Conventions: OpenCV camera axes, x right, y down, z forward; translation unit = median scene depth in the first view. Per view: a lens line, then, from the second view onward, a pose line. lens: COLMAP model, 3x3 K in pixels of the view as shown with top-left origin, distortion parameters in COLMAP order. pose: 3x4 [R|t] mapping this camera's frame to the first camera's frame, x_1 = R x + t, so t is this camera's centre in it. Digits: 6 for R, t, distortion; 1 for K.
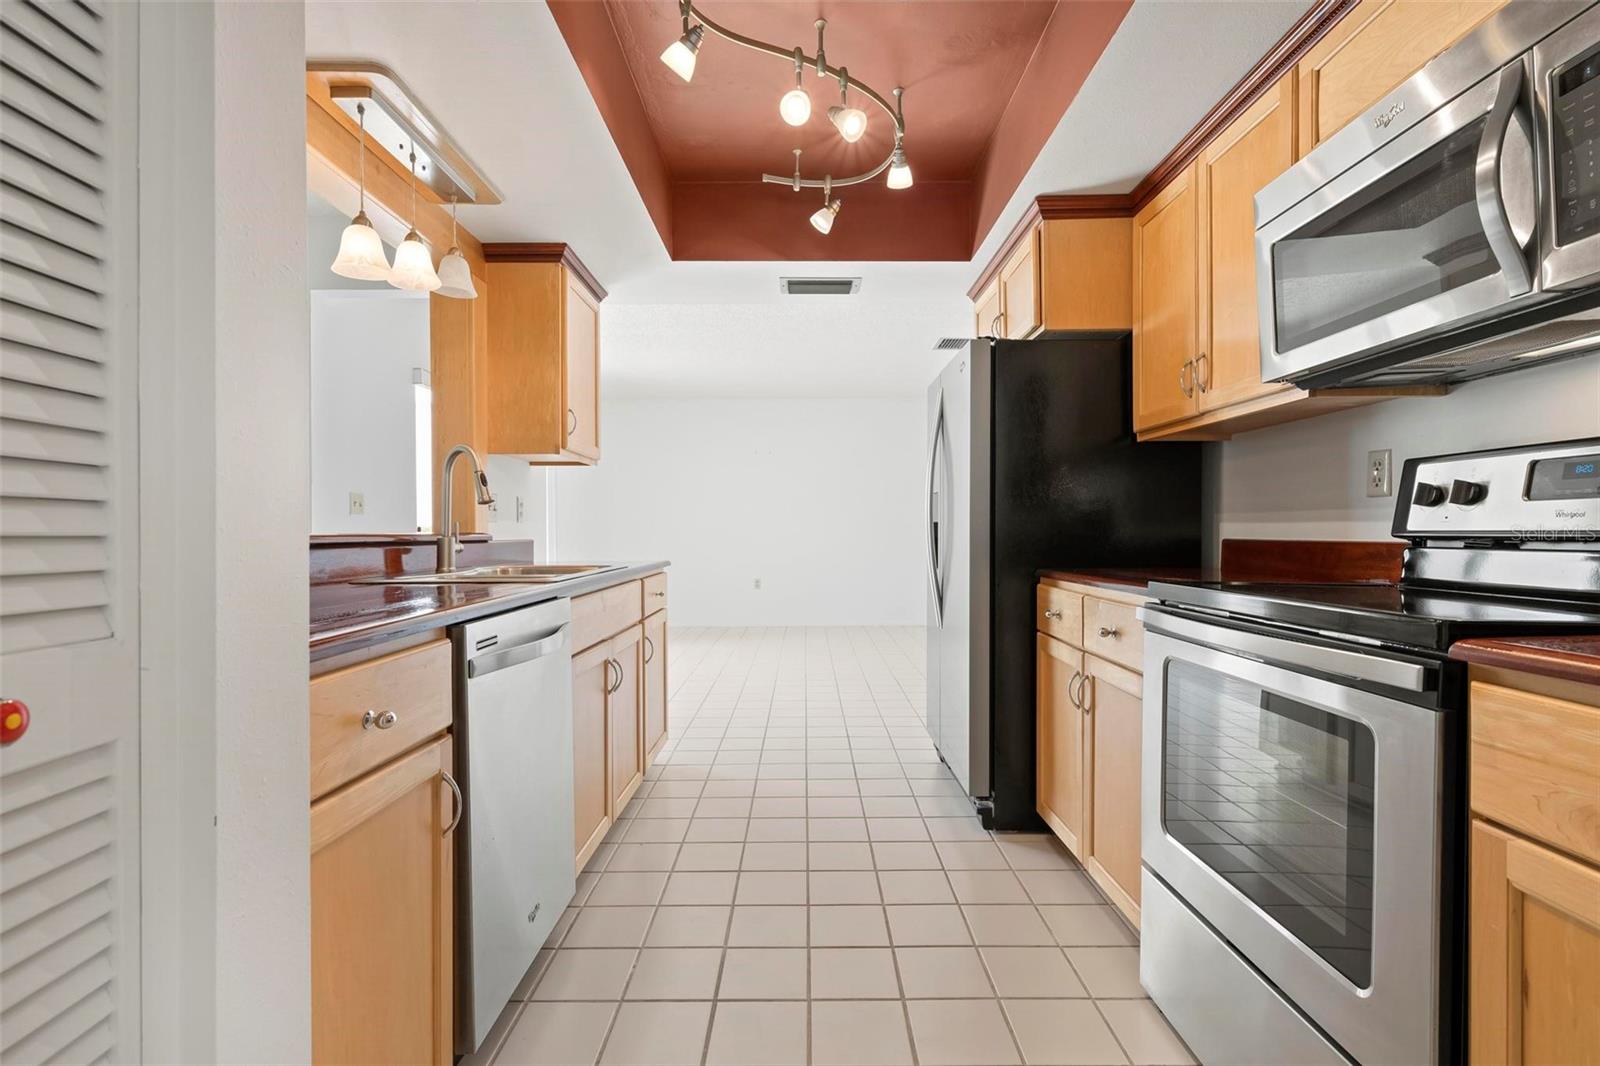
lens RADIAL K [[758.3, 0, 800.0], [0, 758.3, 533.0], [0, 0, 1]] dist [-0.001684, -0.000366]
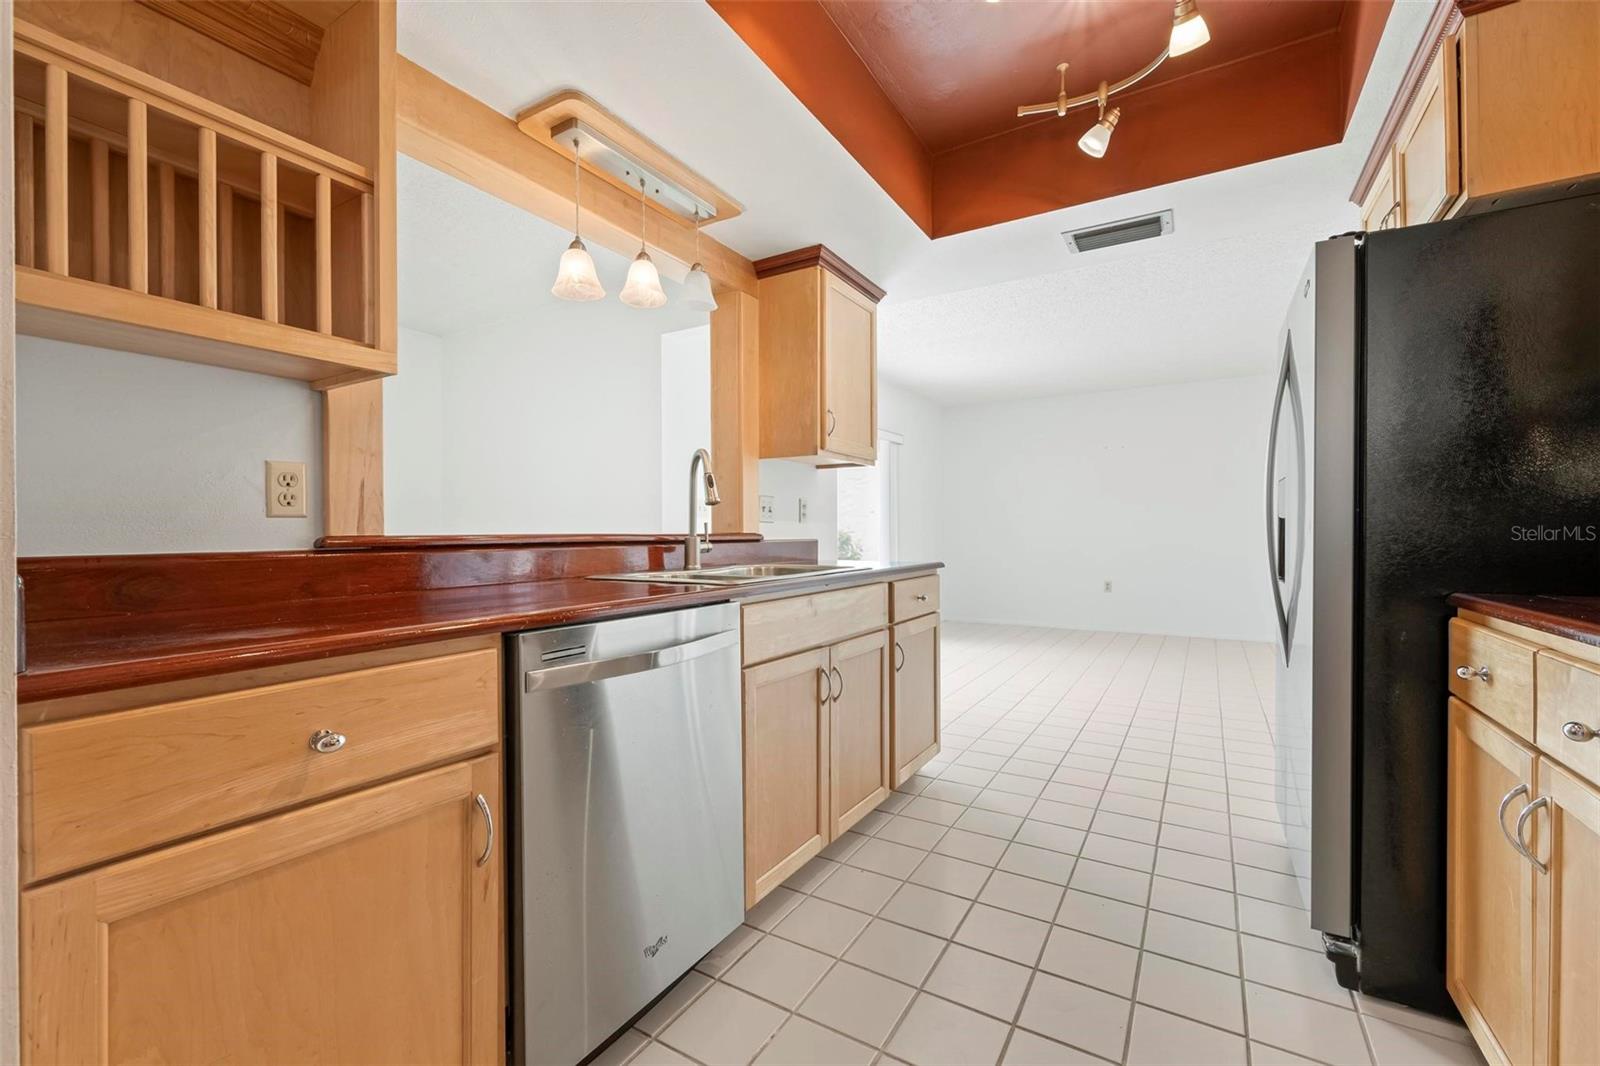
lens RADIAL K [[664.8, 0, 800.0], [0, 664.8, 533.0], [0, 0, 1]] dist [-0.000626, -0.000983]
pose [[0.852159, 0.001120, -0.523282, 0.138363], [-0.000503, 0.999999, 0.001321, -0.001265], [0.523283, -0.000862, 0.852159, 0.255467]]
